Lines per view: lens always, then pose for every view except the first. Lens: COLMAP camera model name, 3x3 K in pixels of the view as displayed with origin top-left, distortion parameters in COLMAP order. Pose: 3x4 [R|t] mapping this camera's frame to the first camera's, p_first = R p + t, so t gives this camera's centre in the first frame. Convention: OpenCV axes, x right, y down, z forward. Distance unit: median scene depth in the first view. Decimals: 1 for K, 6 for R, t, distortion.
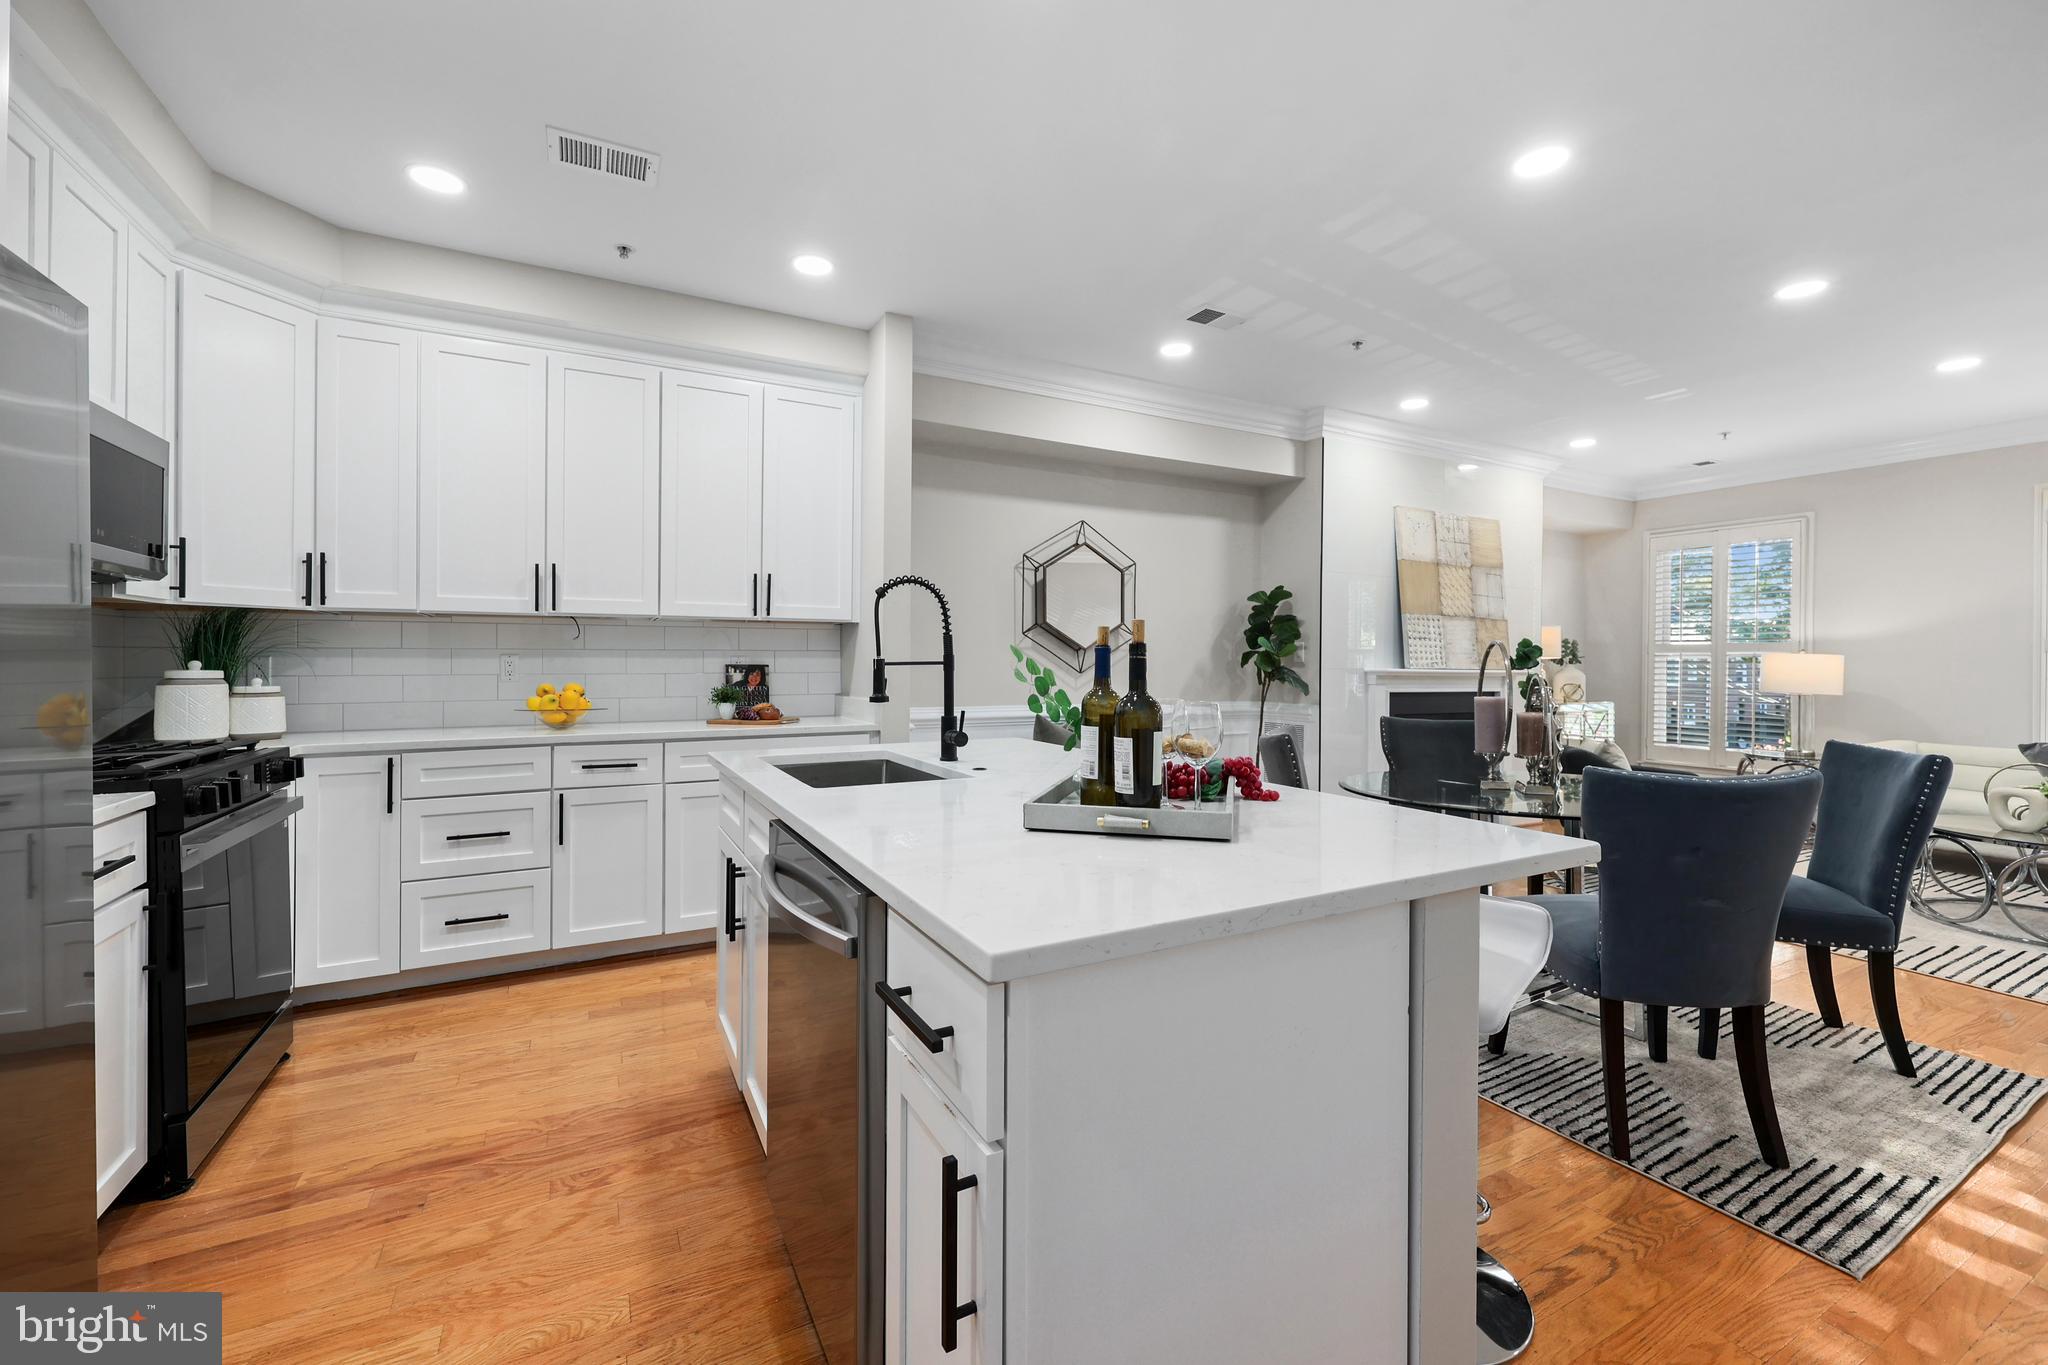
lens RADIAL K [[833.3, 0, 1011.8], [0, 833.3, 659.0], [0, 0, 1]] dist [-0.001996, -0.000130]
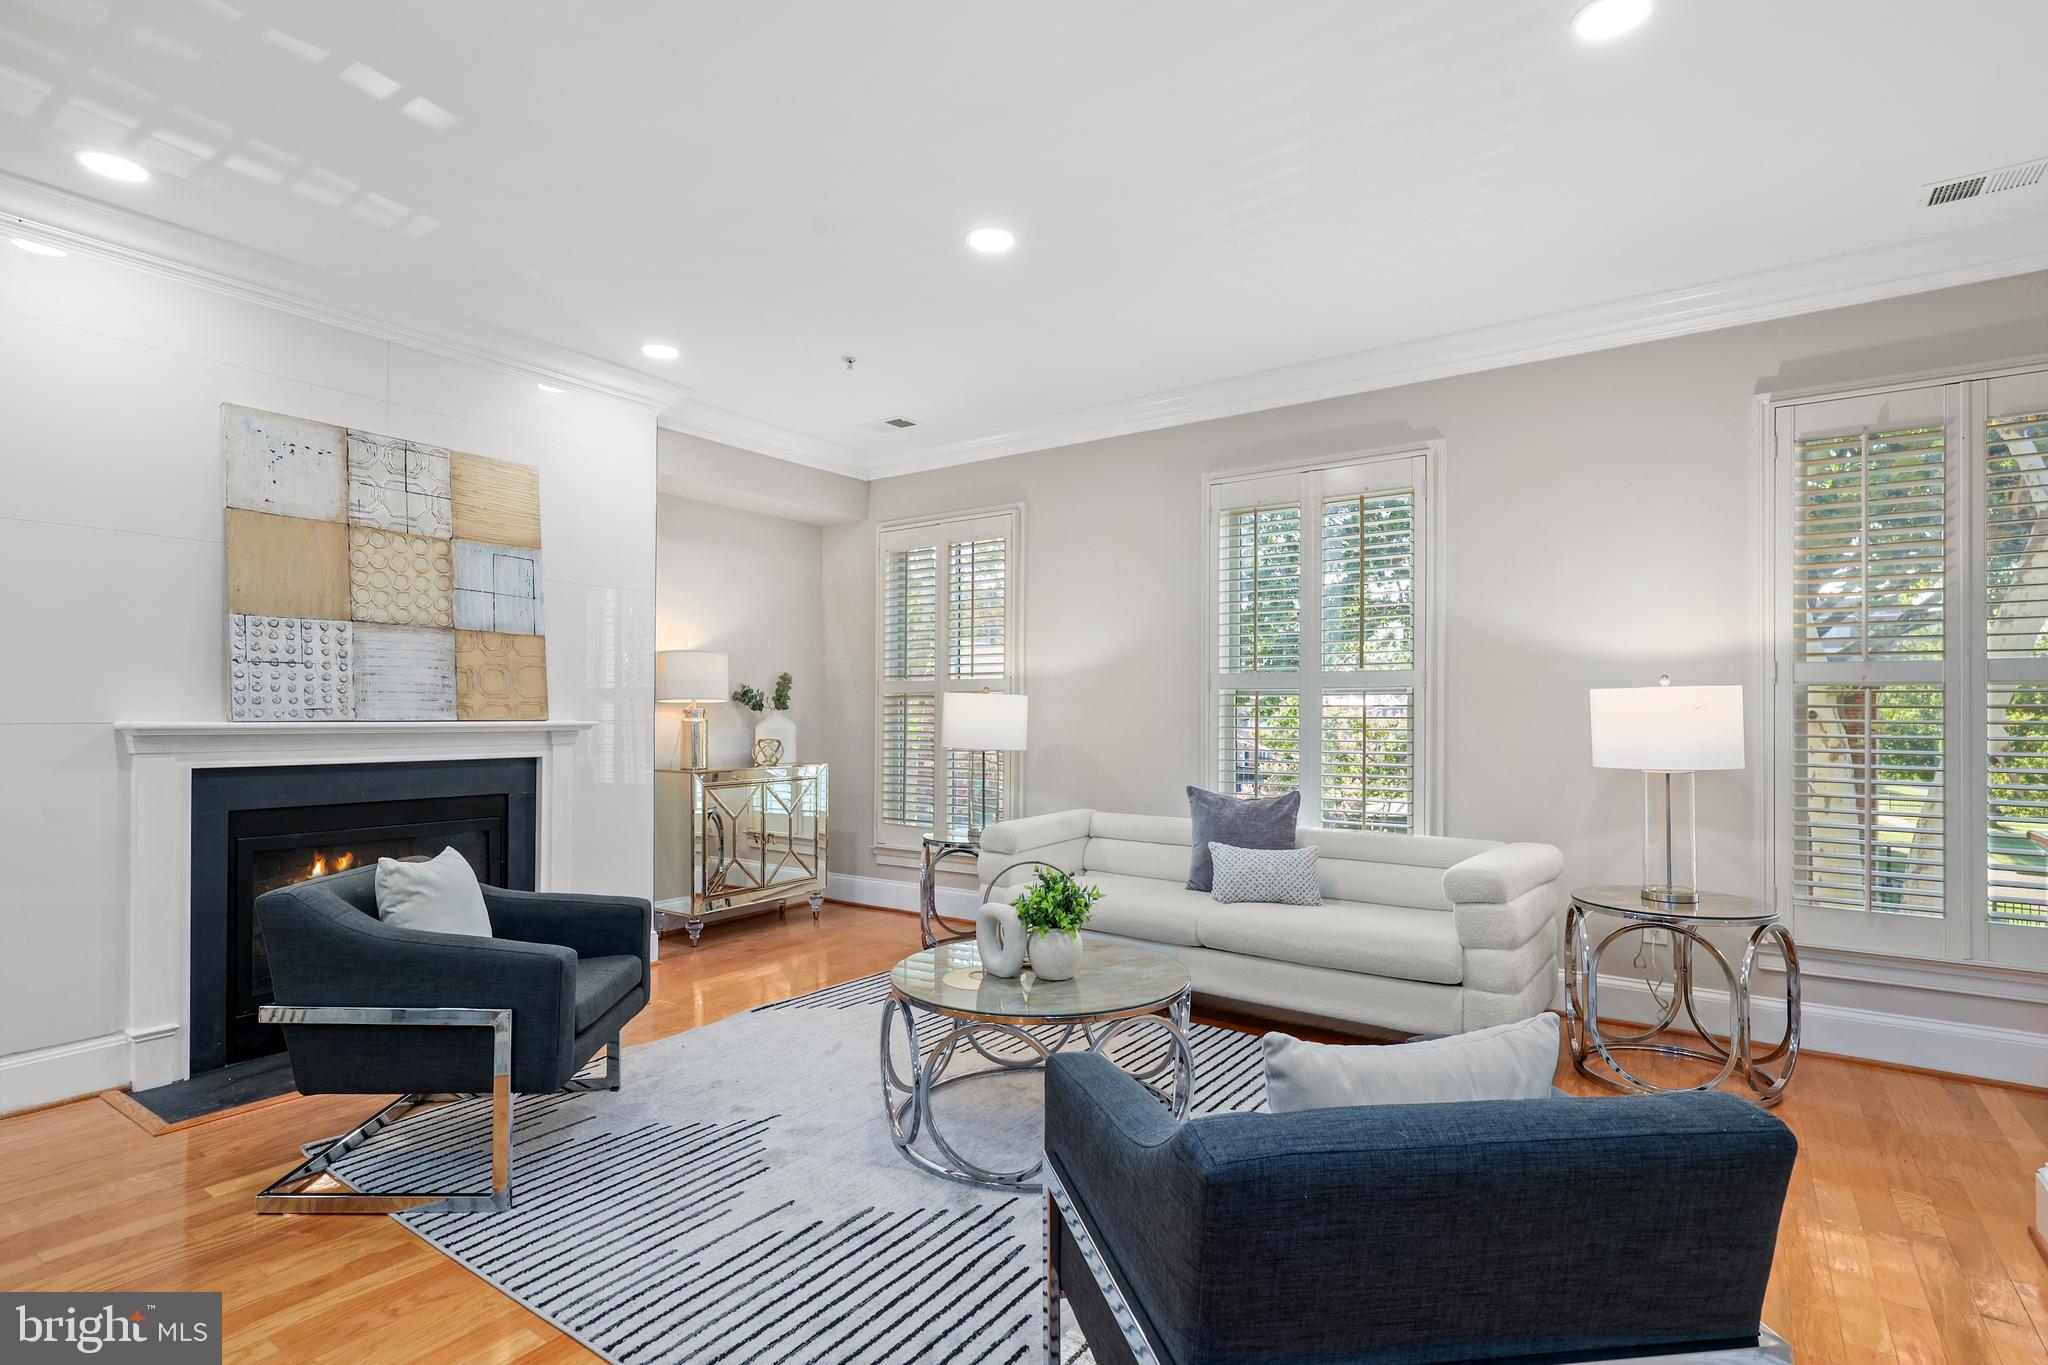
lens RADIAL K [[1001.5, 0, 1028.3], [0, 1001.5, 706.7], [0, 0, 1]] dist [-0.000861, -0.000488]
pose [[0.890680, -0.006640, 0.454581, 0.656809], [0.006921, 0.999976, 0.001046, 0.005733], [-0.454577, 0.002215, 0.890705, 0.239504]]
